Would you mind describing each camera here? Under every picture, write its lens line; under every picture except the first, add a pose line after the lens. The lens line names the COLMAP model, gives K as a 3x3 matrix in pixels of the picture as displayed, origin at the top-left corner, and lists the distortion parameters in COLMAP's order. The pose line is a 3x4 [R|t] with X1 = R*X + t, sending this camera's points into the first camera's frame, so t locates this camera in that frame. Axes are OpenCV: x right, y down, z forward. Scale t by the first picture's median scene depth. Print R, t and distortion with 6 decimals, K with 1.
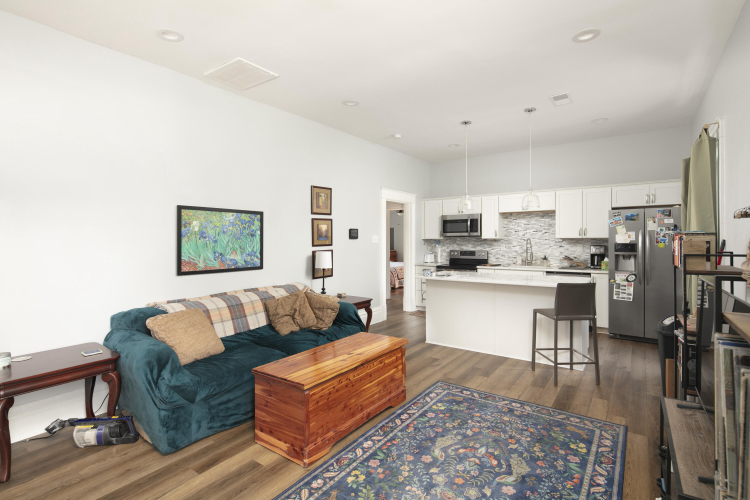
lens RADIAL K [[364.8, 0, 375.2], [0, 364.8, 236.8], [0, 0, 1]] dist [0.001659, 0.000176]
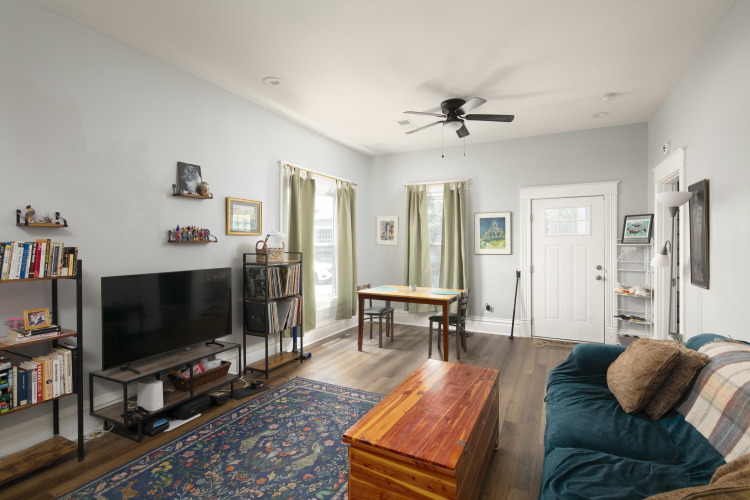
lens RADIAL K [[367.6, 0, 371.9], [0, 367.6, 251.2], [0, 0, 1]] dist [0.000753, 0.000122]
pose [[-0.988789, 0.012374, -0.148805, 0.144844], [0.010918, 0.999884, 0.010595, 0.016903], [0.148919, 0.008852, -0.988810, 1.780739]]
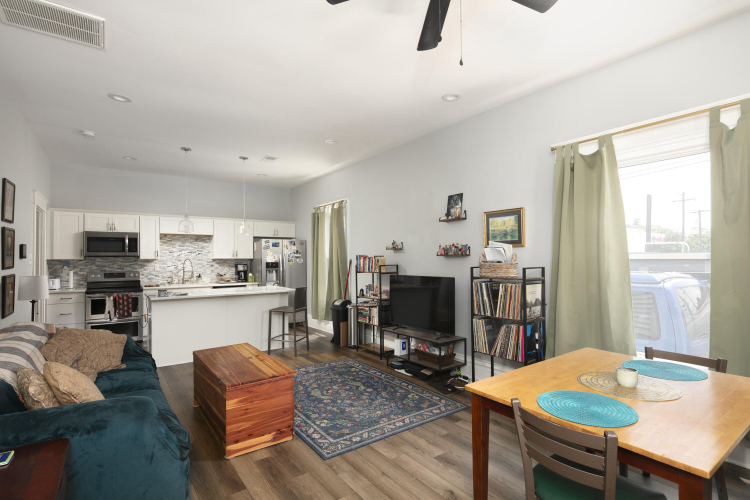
lens RADIAL K [[367.6, 0, 371.9], [0, 367.6, 251.2], [0, 0, 1]] dist [0.000753, 0.000122]
pose [[0.322531, 0.023346, 0.946271, -1.073972], [-0.003508, 0.999718, -0.023469, 0.012244], [-0.946552, 0.004250, 0.322522, 0.271001]]
